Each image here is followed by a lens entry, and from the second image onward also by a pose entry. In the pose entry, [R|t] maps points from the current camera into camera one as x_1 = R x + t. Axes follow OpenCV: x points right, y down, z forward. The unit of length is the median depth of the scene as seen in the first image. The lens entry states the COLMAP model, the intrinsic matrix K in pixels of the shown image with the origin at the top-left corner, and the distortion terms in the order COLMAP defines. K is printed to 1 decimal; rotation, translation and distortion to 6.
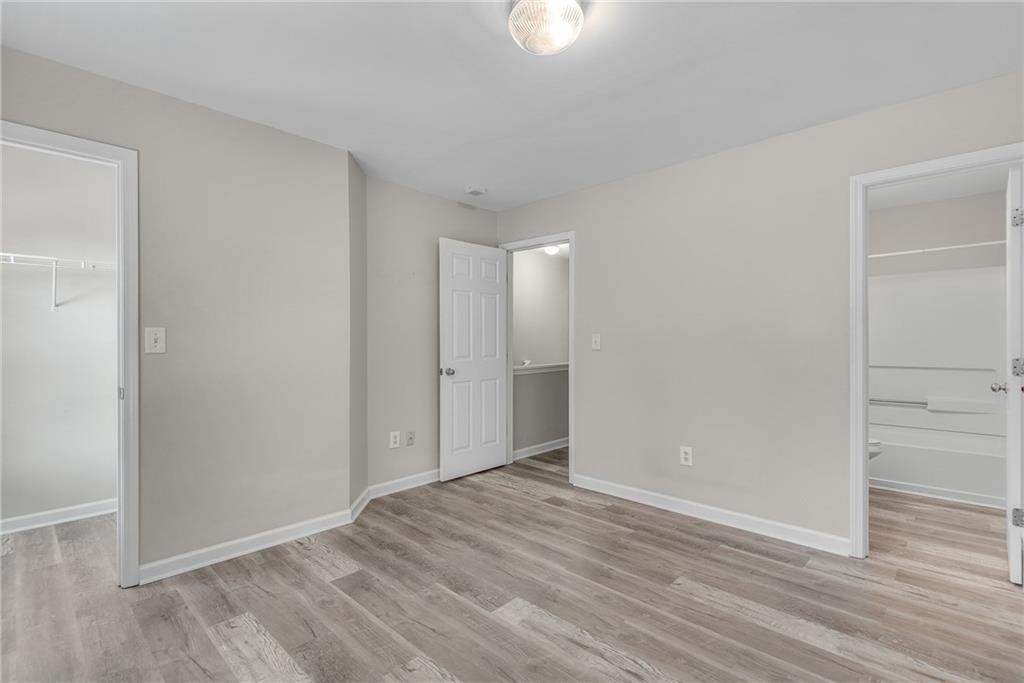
lens RADIAL K [[471.3, 0, 510.5], [0, 471.3, 347.8], [0, 0, 1]] dist [0.015241, -0.020663]
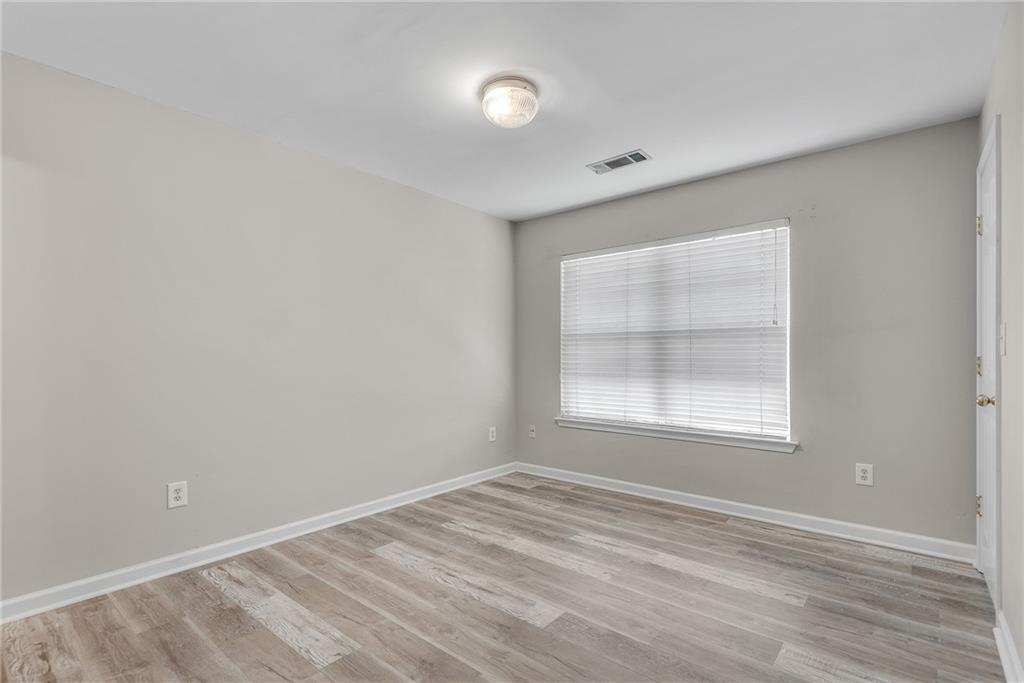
lens RADIAL K [[471.3, 0, 510.5], [0, 471.3, 347.8], [0, 0, 1]] dist [0.015241, -0.020663]
pose [[-0.998219, 0.001125, -0.059641, 0.137283], [0.001355, 0.999992, -0.003822, 0.005530], [0.059636, -0.003896, -0.998213, 2.038867]]
